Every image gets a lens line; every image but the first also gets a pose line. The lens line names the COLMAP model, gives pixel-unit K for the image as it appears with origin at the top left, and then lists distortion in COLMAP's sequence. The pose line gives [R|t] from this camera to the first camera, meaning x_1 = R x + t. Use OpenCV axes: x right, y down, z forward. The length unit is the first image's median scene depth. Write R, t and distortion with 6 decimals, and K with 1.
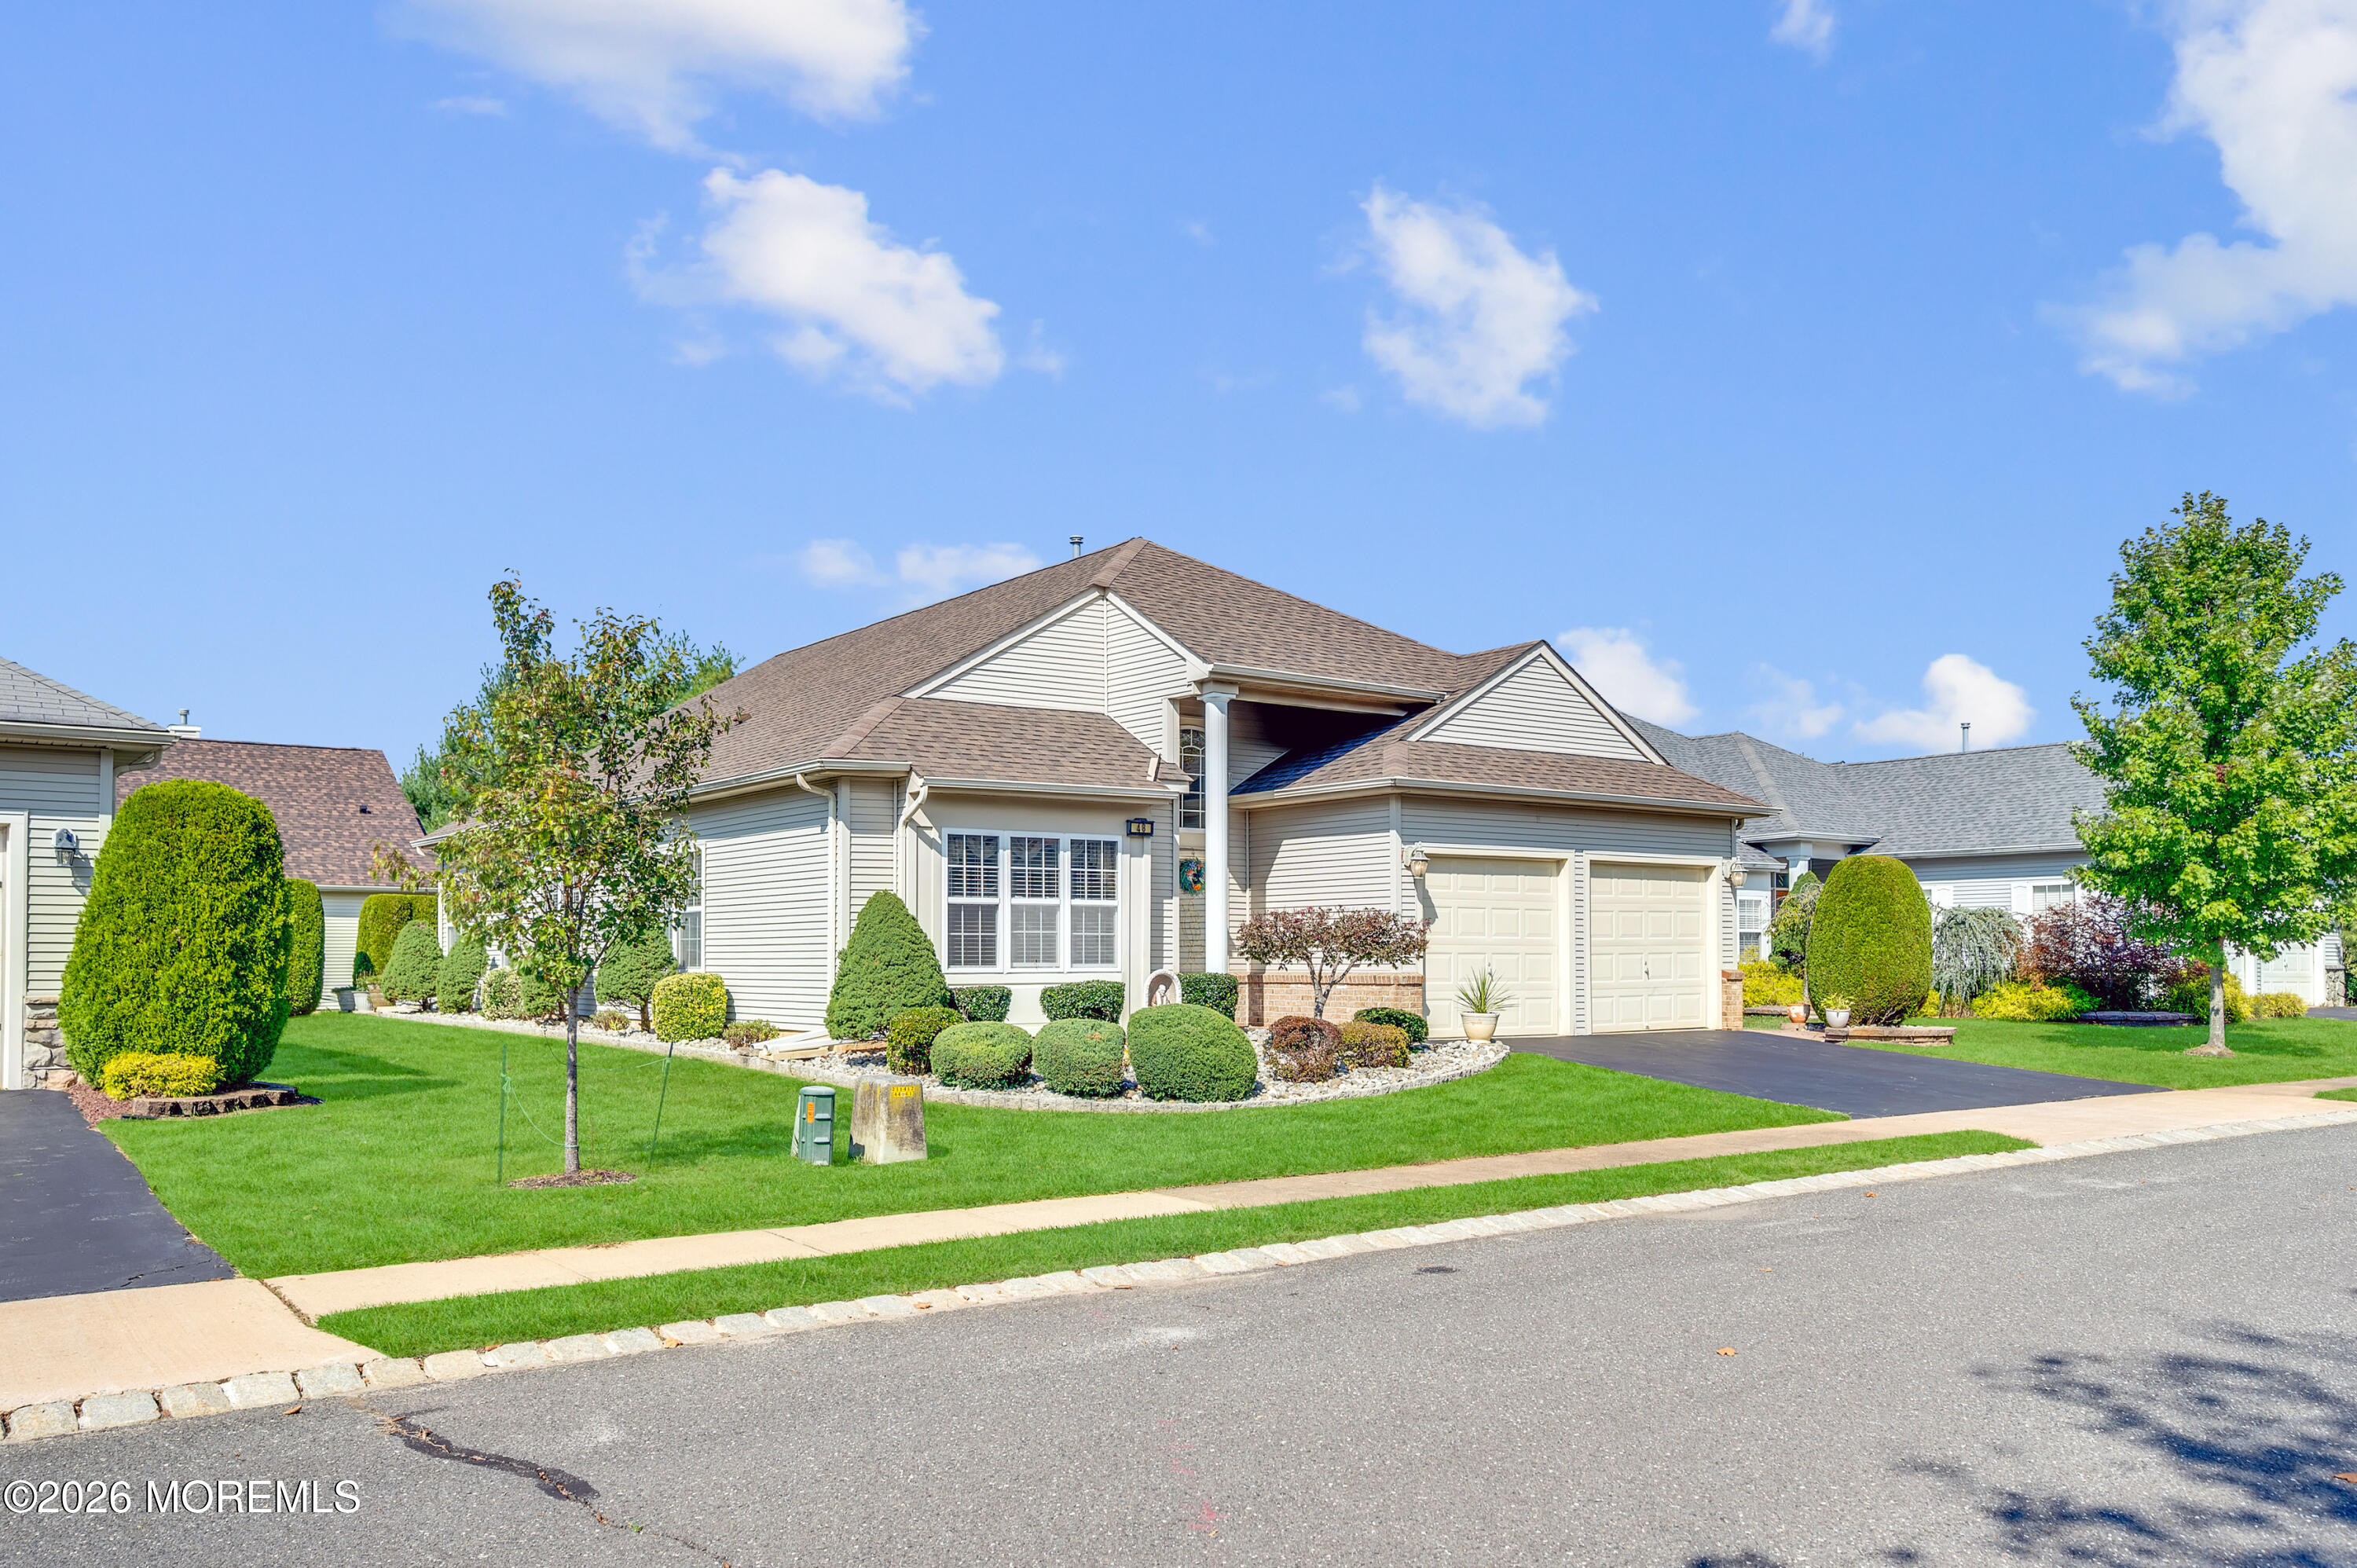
lens RADIAL K [[1784.9, 0, 1168.8], [0, 1784.9, 750.2], [0, 0, 1]] dist [0.000308, -0.001288]
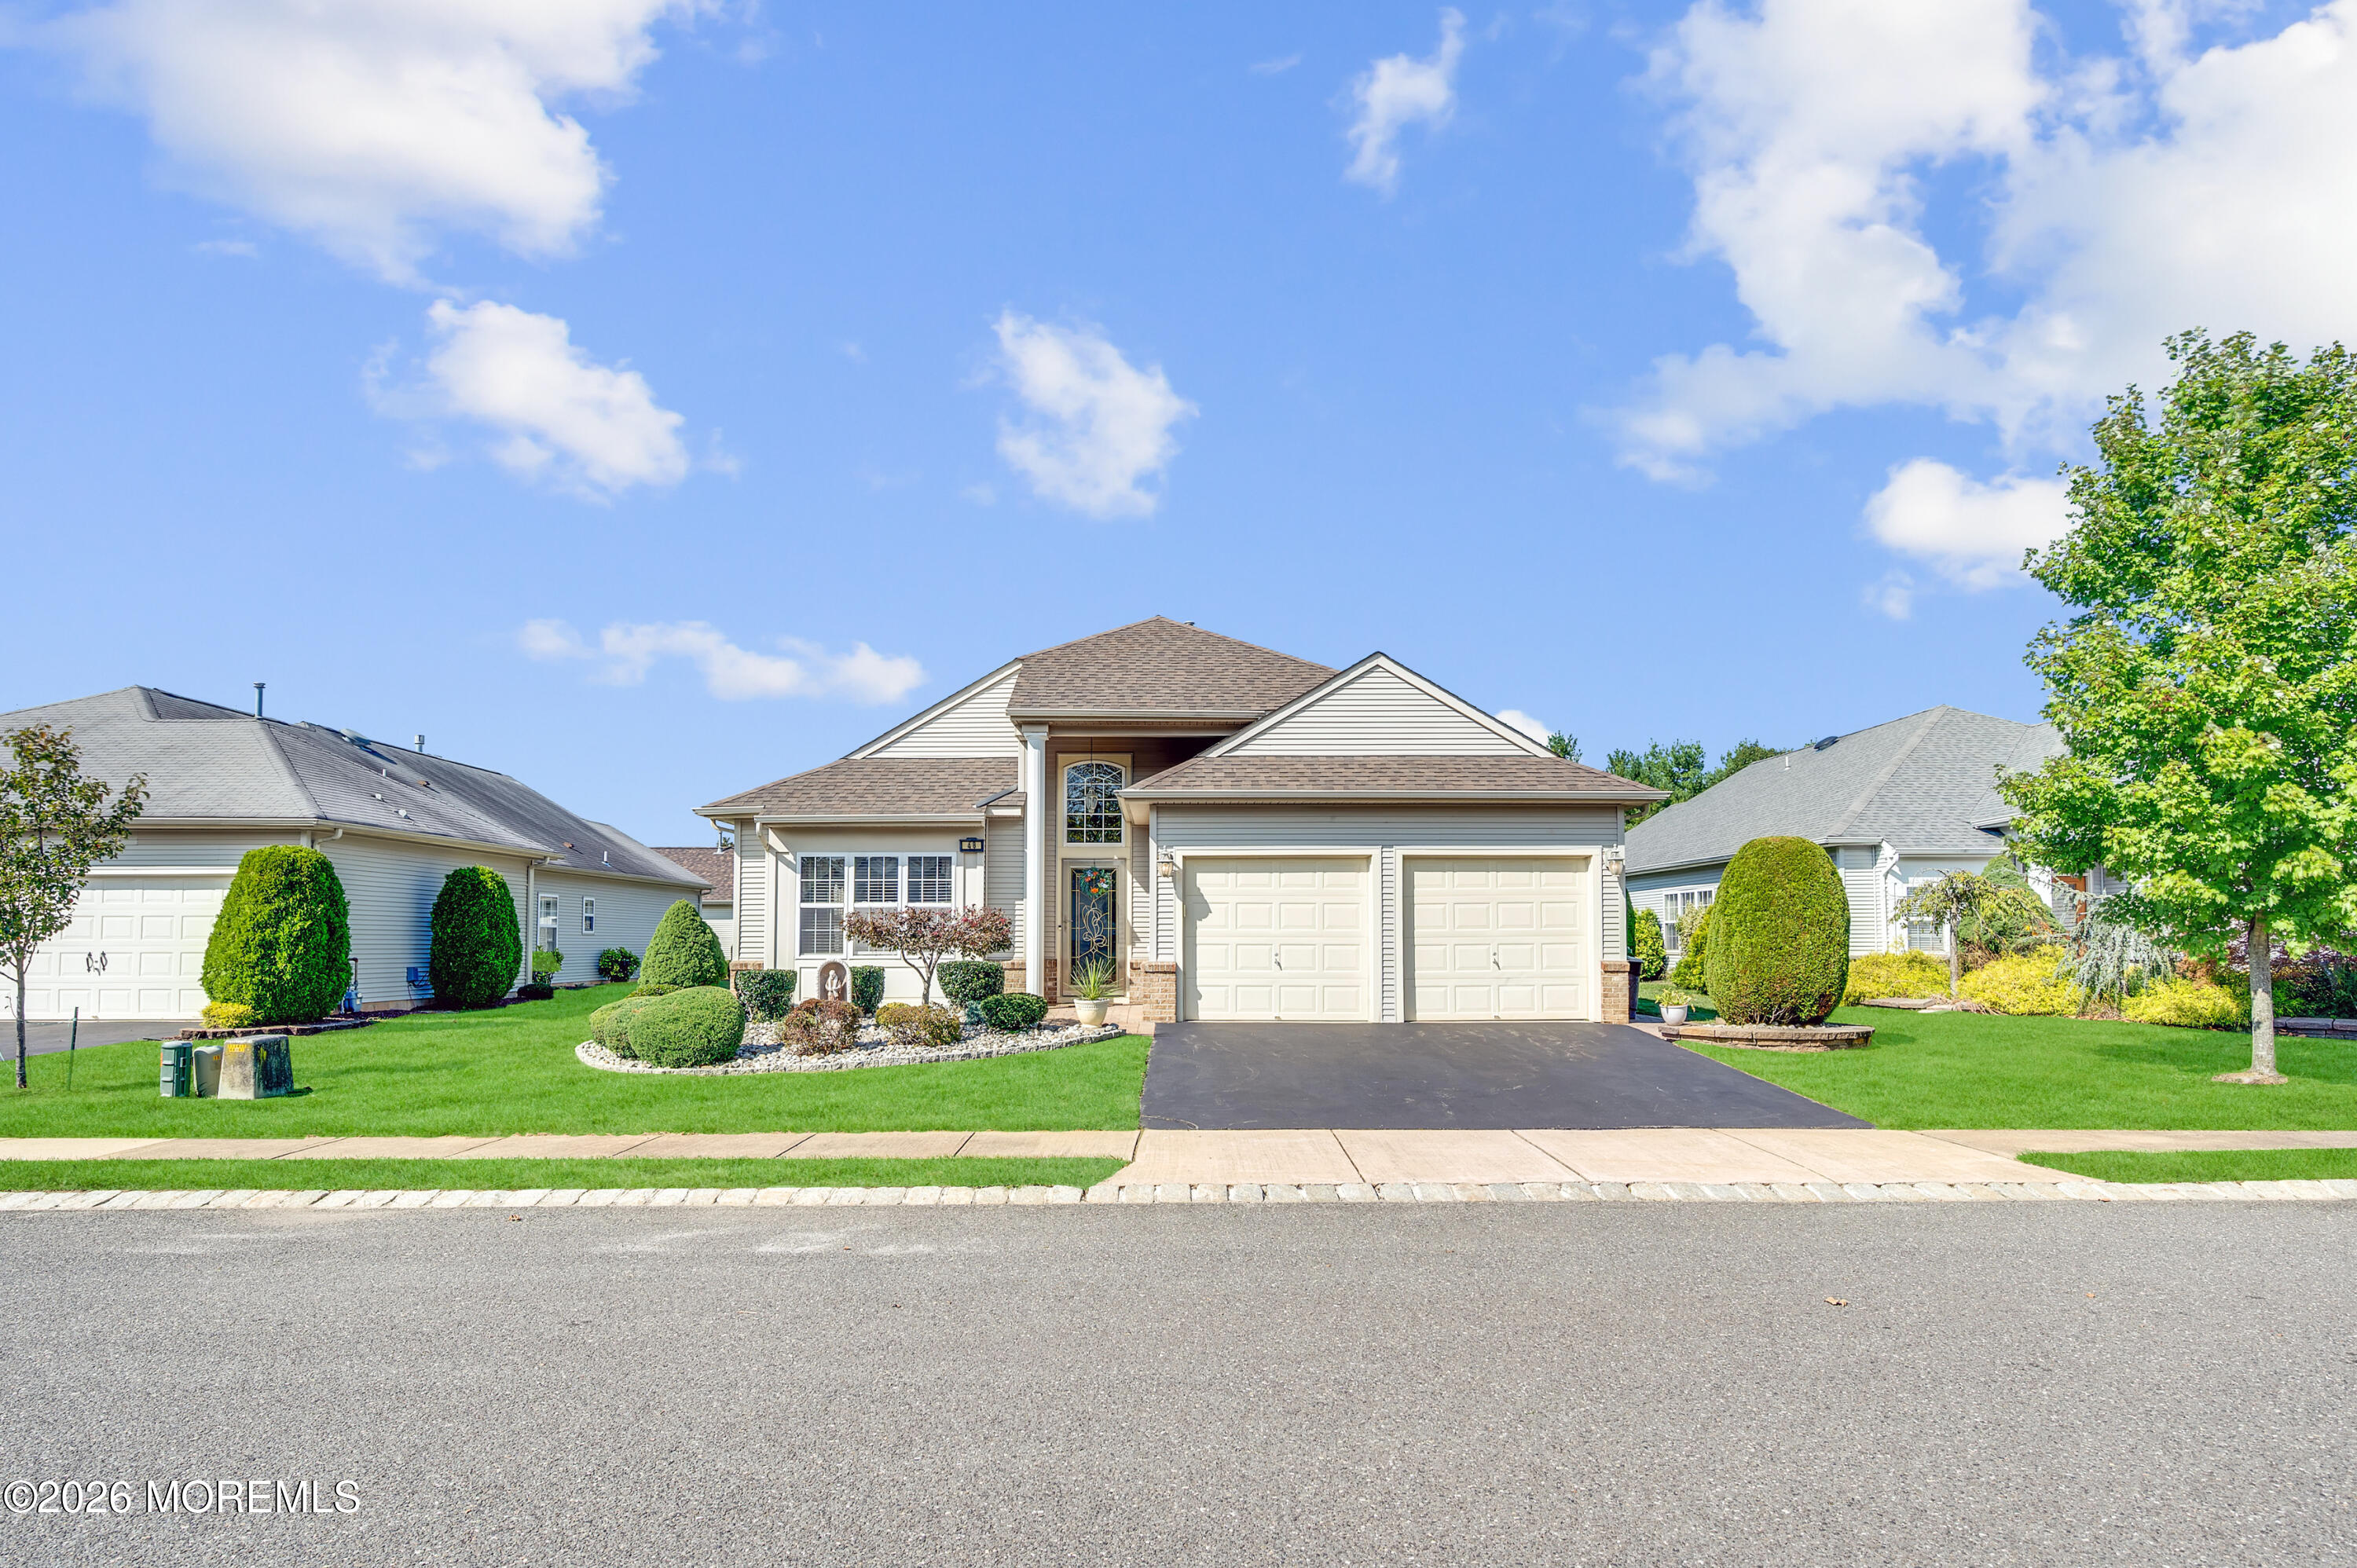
lens RADIAL K [[1169.3, 0, 1241.2], [0, 1169.3, 864.1], [0, 0, 1]] dist [-0.001891, -0.000101]
pose [[0.816836, -0.037912, -0.575623, 0.613049], [0.066014, 0.997426, 0.027983, 0.046171], [0.573081, -0.060857, 0.817236, 0.434345]]
